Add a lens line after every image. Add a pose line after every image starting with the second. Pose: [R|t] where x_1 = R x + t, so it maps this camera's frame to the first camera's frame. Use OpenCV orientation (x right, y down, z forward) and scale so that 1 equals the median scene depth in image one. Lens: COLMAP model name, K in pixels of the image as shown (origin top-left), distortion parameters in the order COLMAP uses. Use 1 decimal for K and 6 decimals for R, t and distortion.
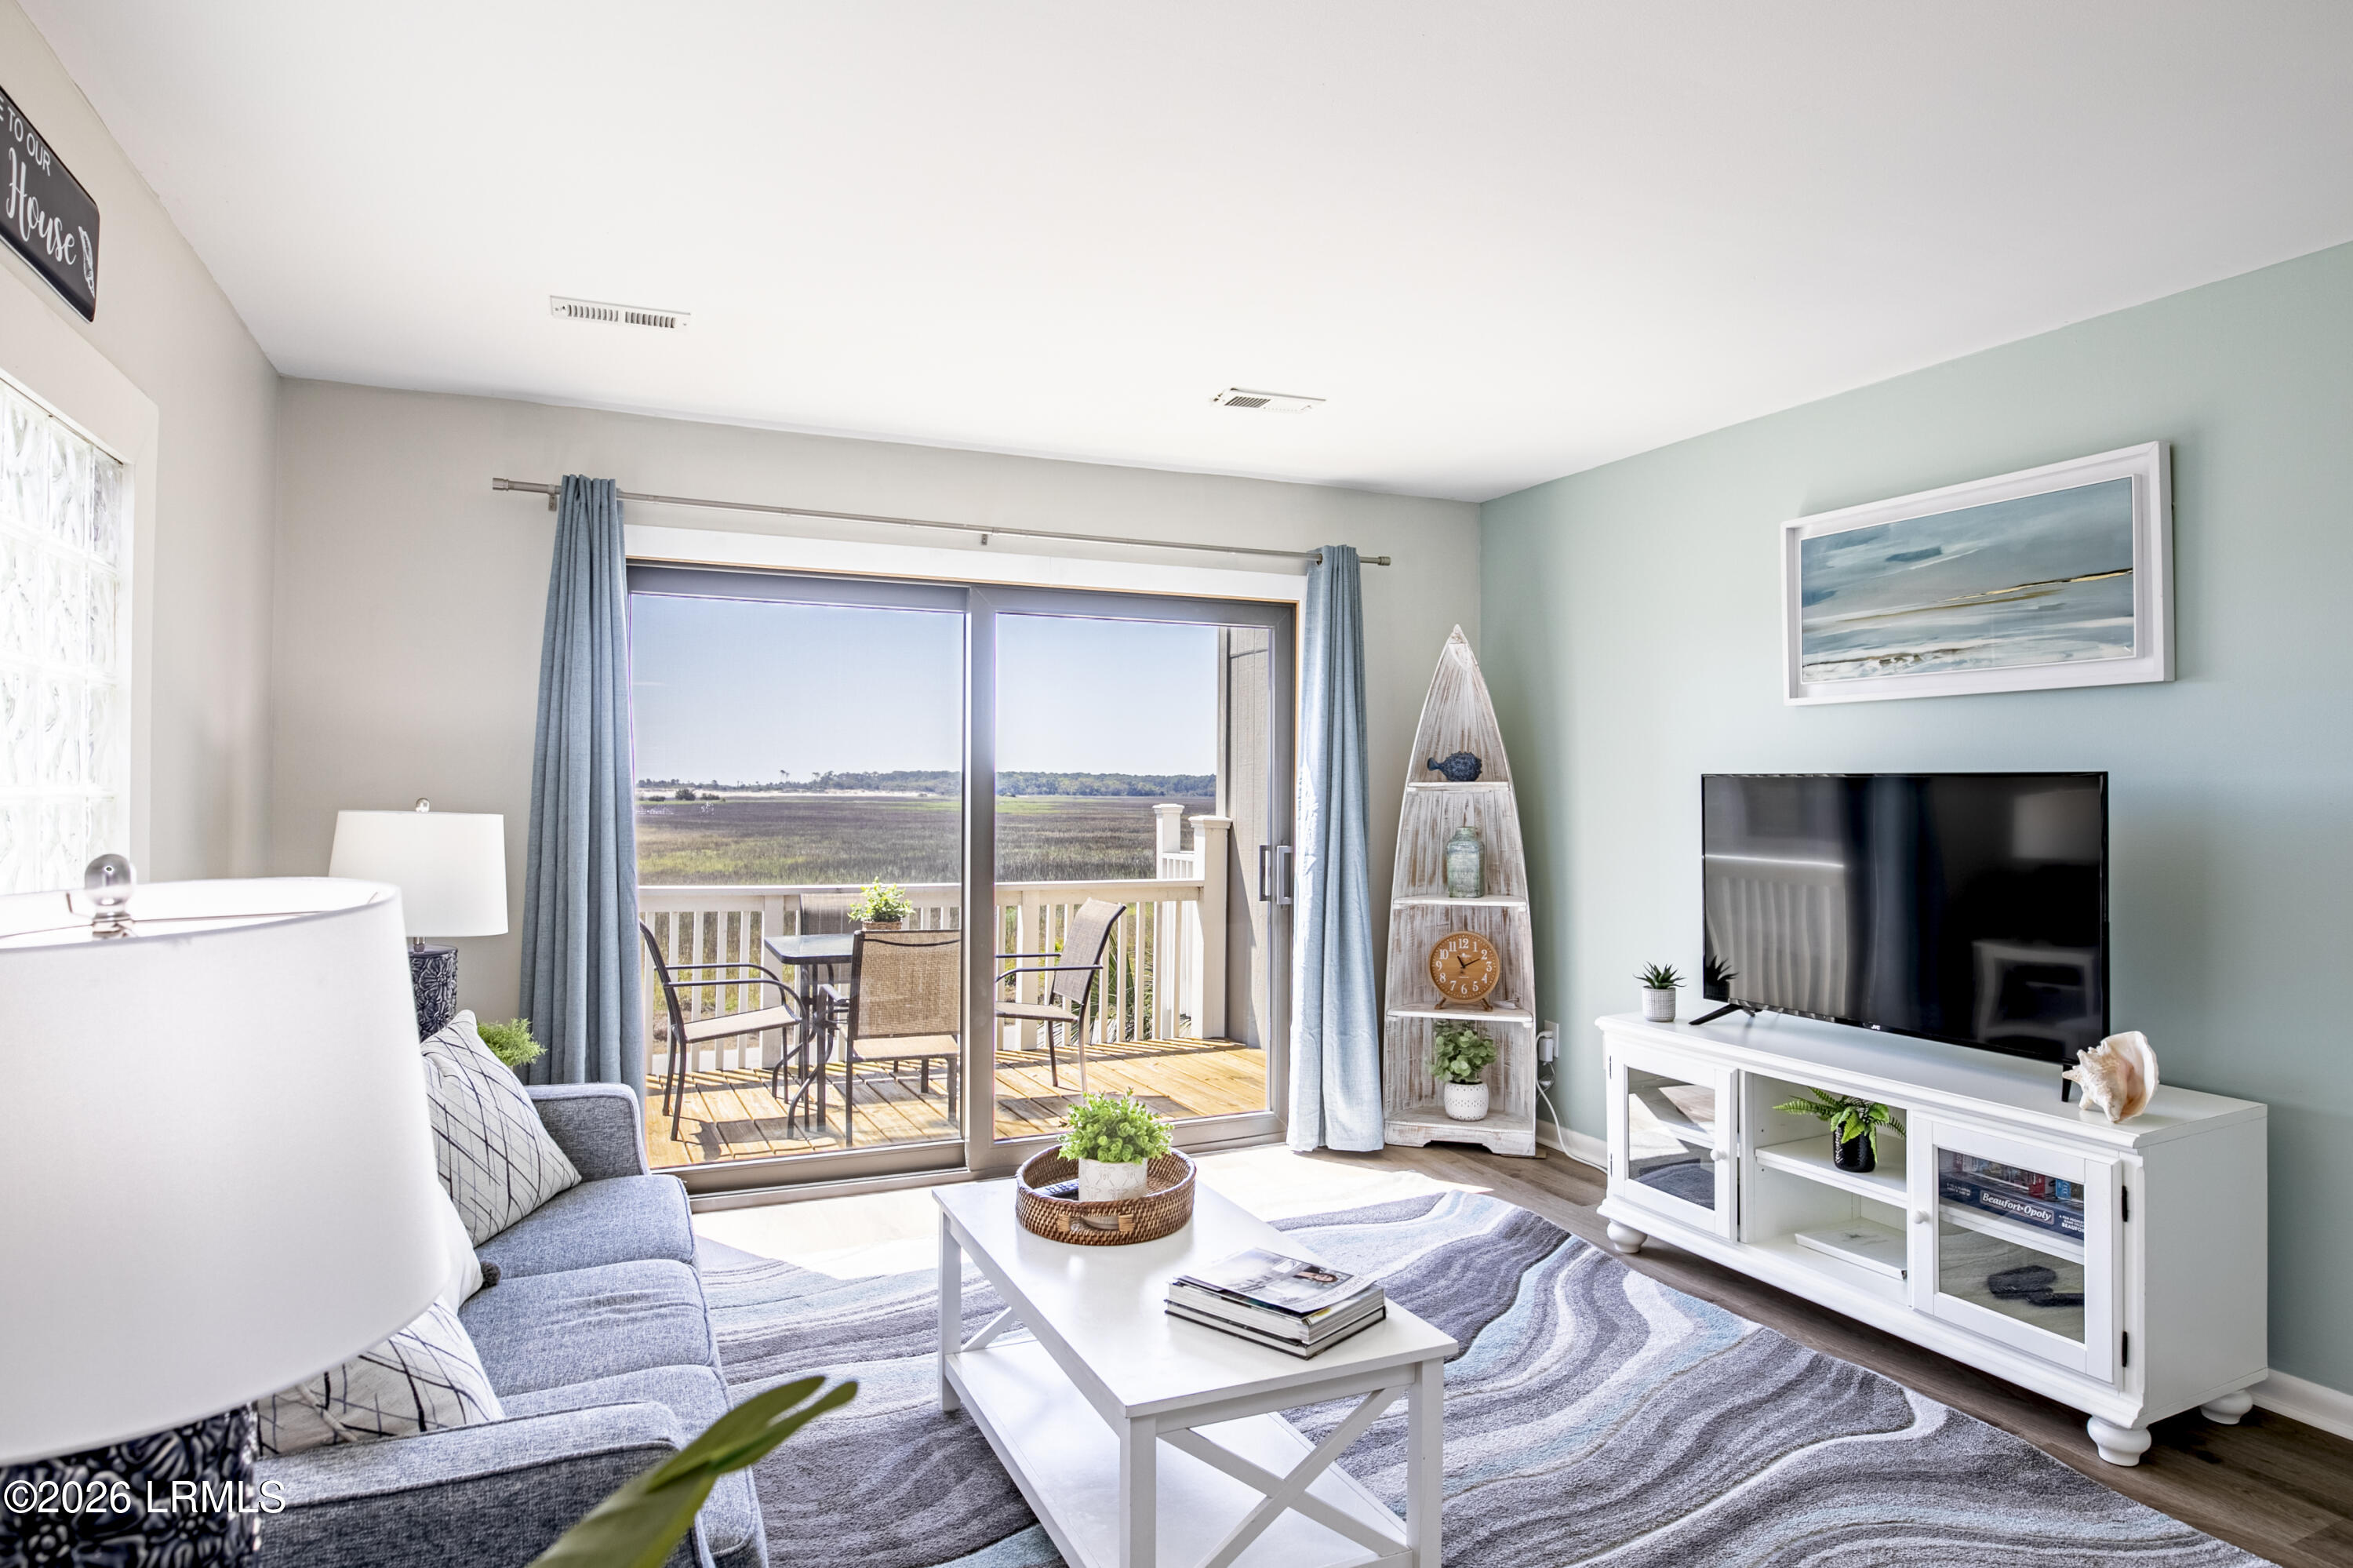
lens RADIAL K [[1363.5, 0, 1179.3], [0, 1363.5, 776.2], [0, 0, 1]] dist [-0.019494, -0.002892]
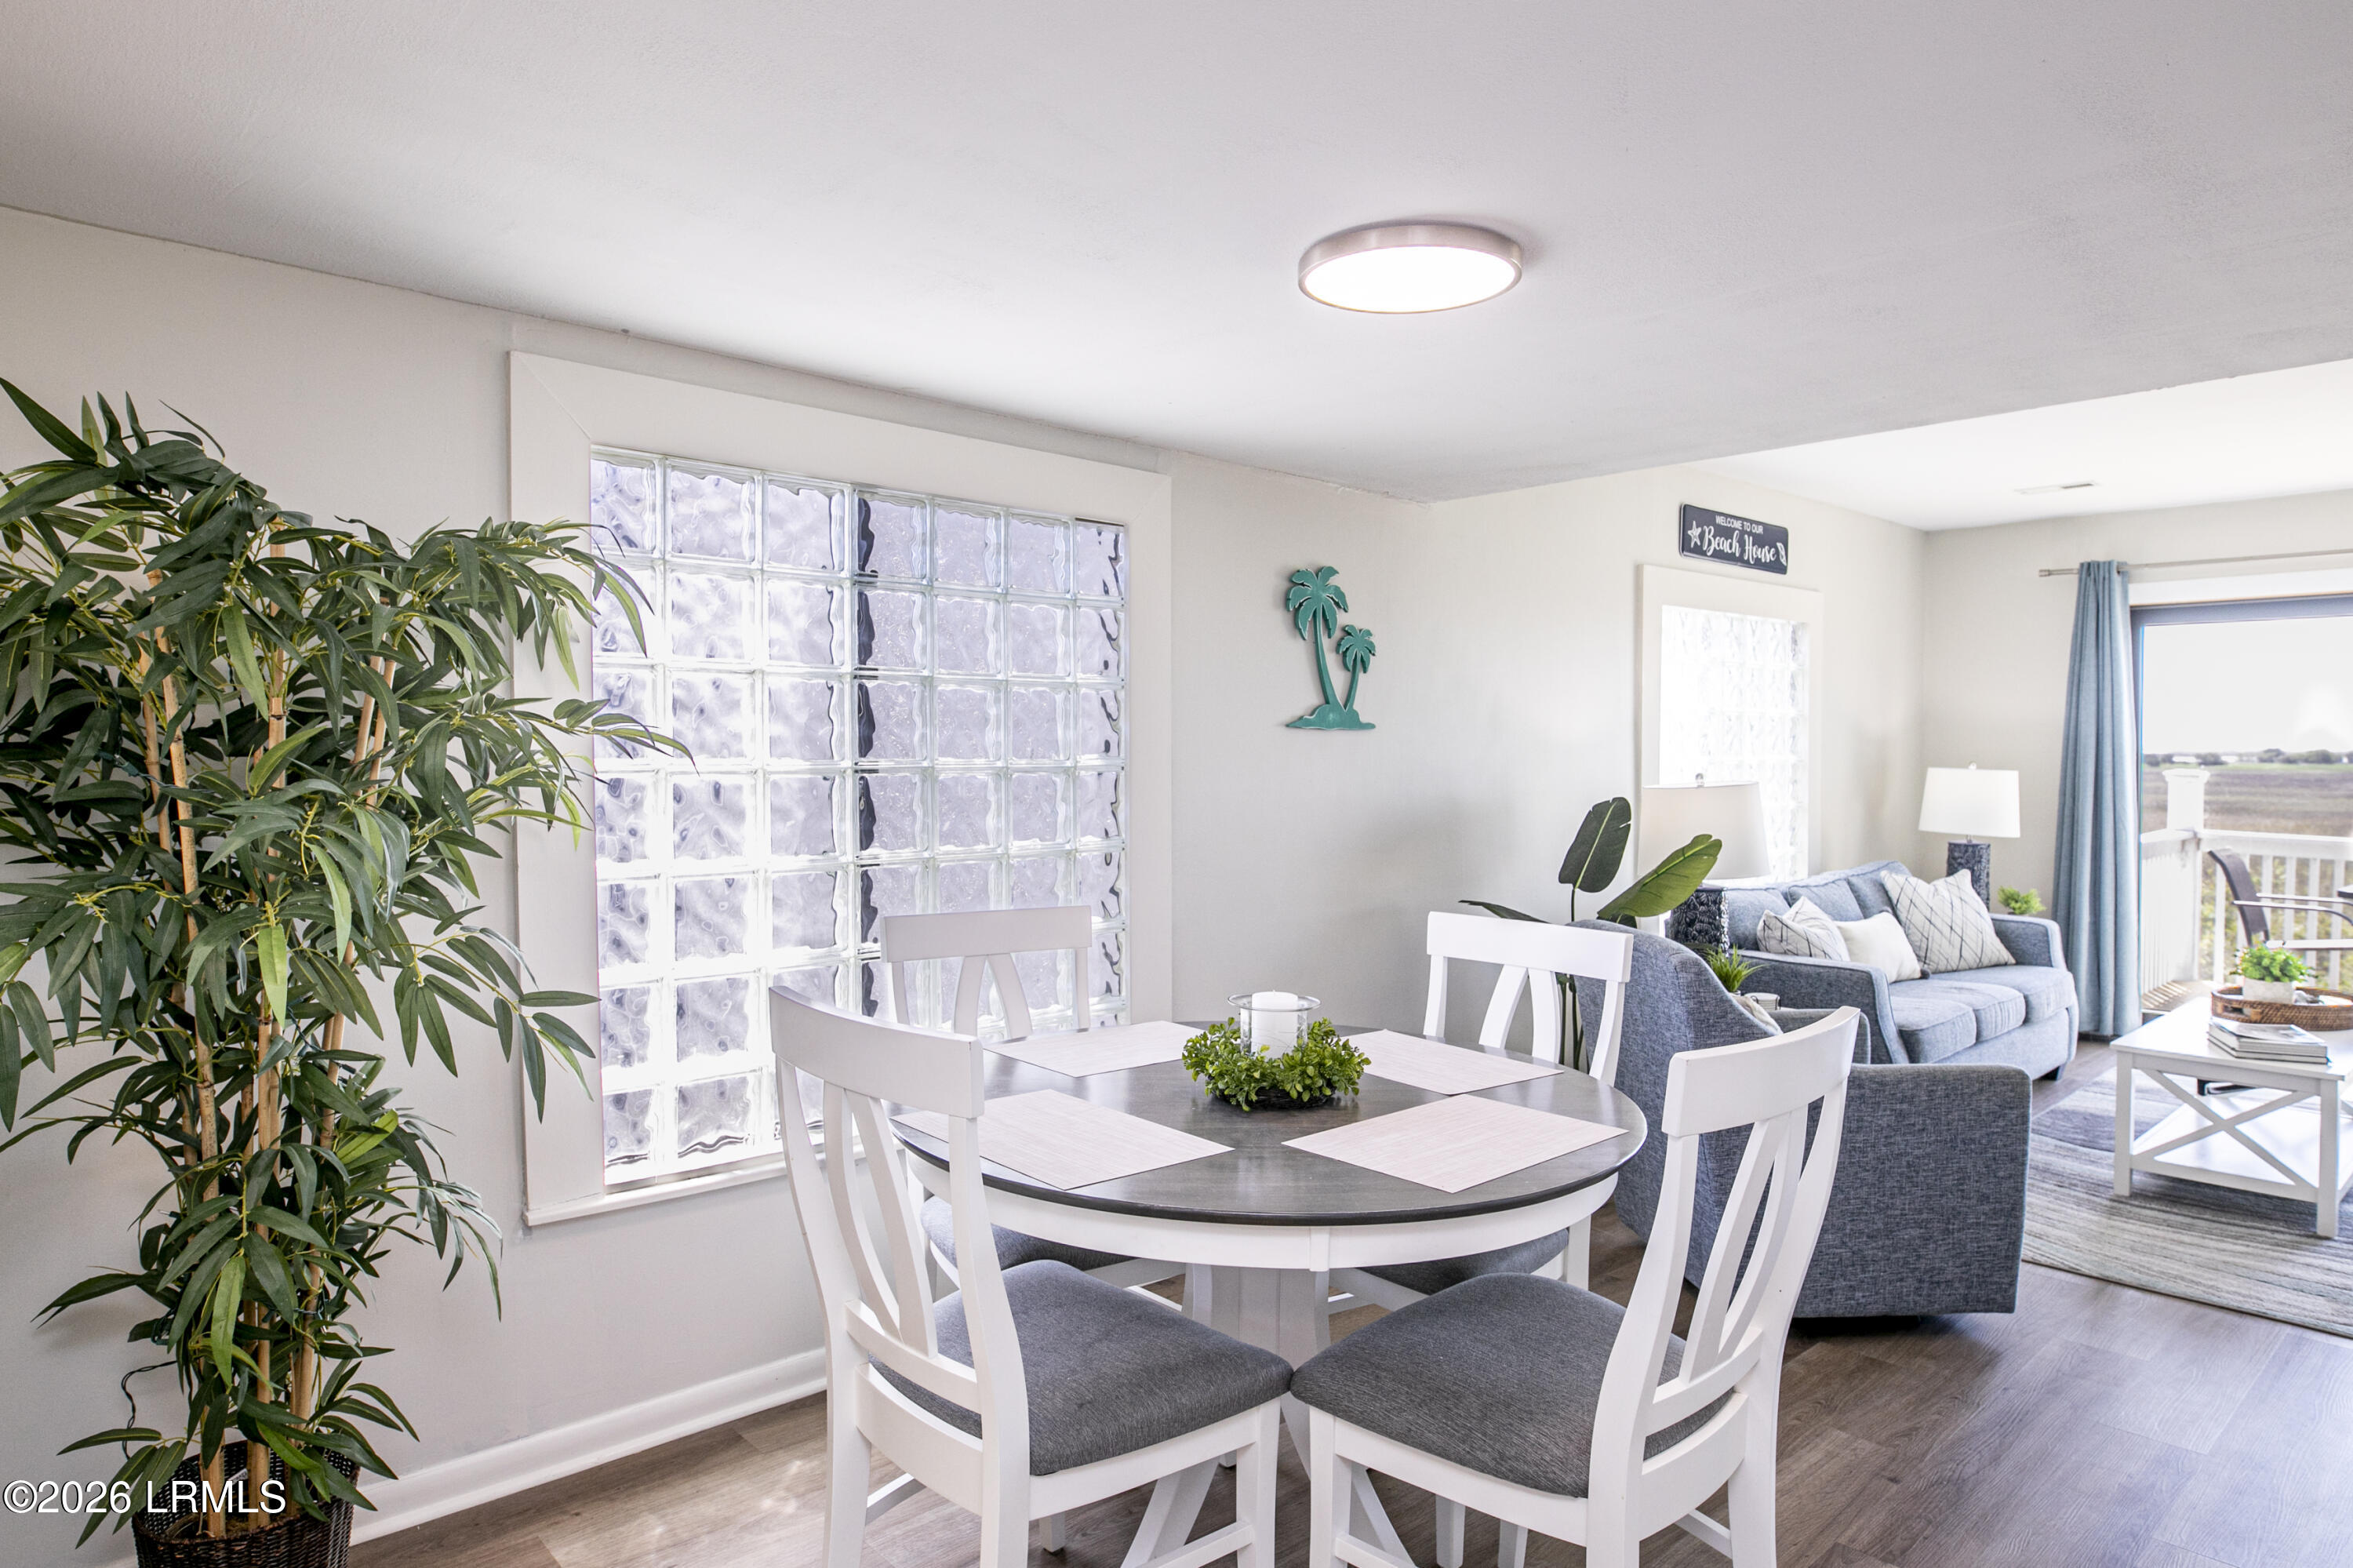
lens RADIAL K [[1363.5, 0, 1190.3], [0, 1363.5, 774.5], [0, 0, 1]] dist [-0.019494, -0.002892]
pose [[0.310207, 0.014735, -0.950555, 0.825674], [0.009961, 0.999775, 0.018749, -0.010991], [0.950617, -0.015285, 0.309990, -0.563252]]
